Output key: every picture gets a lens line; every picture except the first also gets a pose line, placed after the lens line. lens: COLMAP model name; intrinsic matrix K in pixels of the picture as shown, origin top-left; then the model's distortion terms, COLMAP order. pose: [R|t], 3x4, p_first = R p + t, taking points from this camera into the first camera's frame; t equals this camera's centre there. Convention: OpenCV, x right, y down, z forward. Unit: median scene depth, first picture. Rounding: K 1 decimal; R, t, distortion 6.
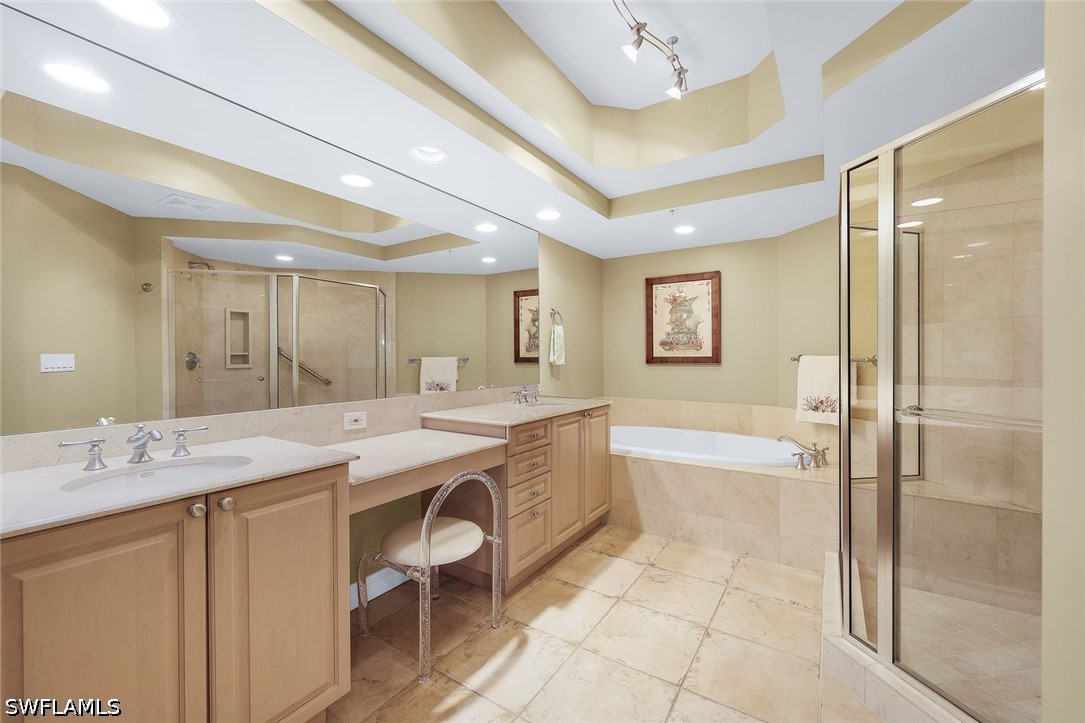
lens RADIAL K [[458.4, 0, 542.6], [0, 458.4, 357.1], [0, 0, 1]] dist [-0.000692, 0.000233]
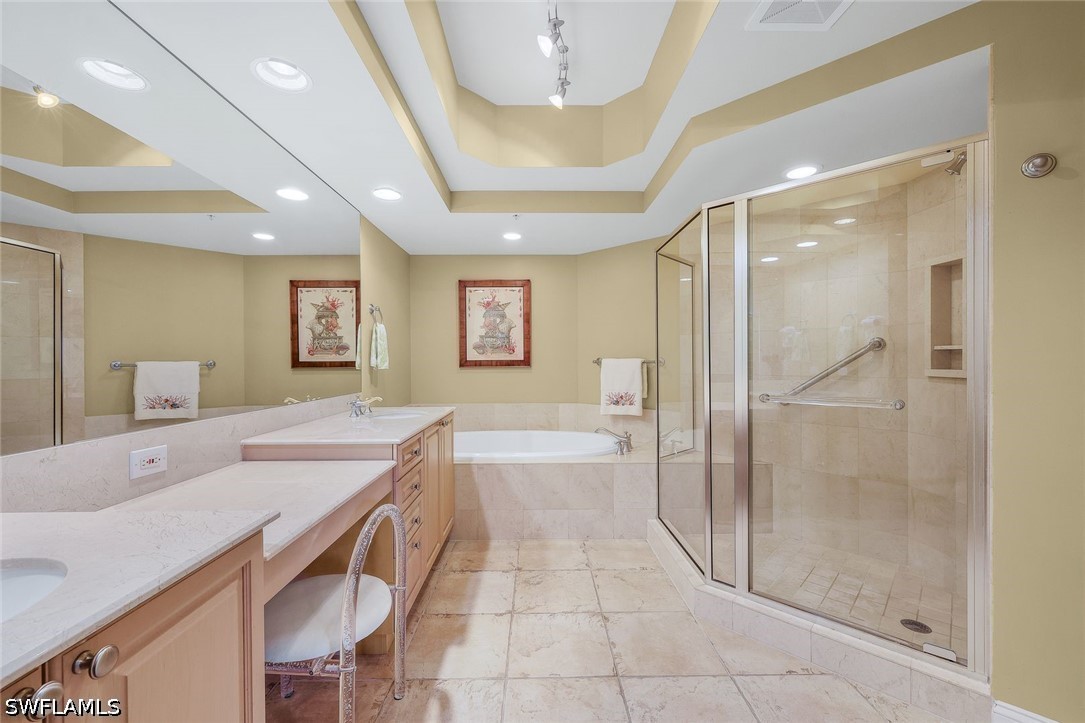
lens RADIAL K [[451.1, 0, 543.4], [0, 451.1, 360.6], [0, 0, 1]] dist [-0.001148, 0.000044]
pose [[0.821410, -0.002043, 0.570335, -0.233425], [0.004740, 0.999984, -0.003244, 0.005203], [-0.570319, 0.005367, 0.821406, 0.143420]]
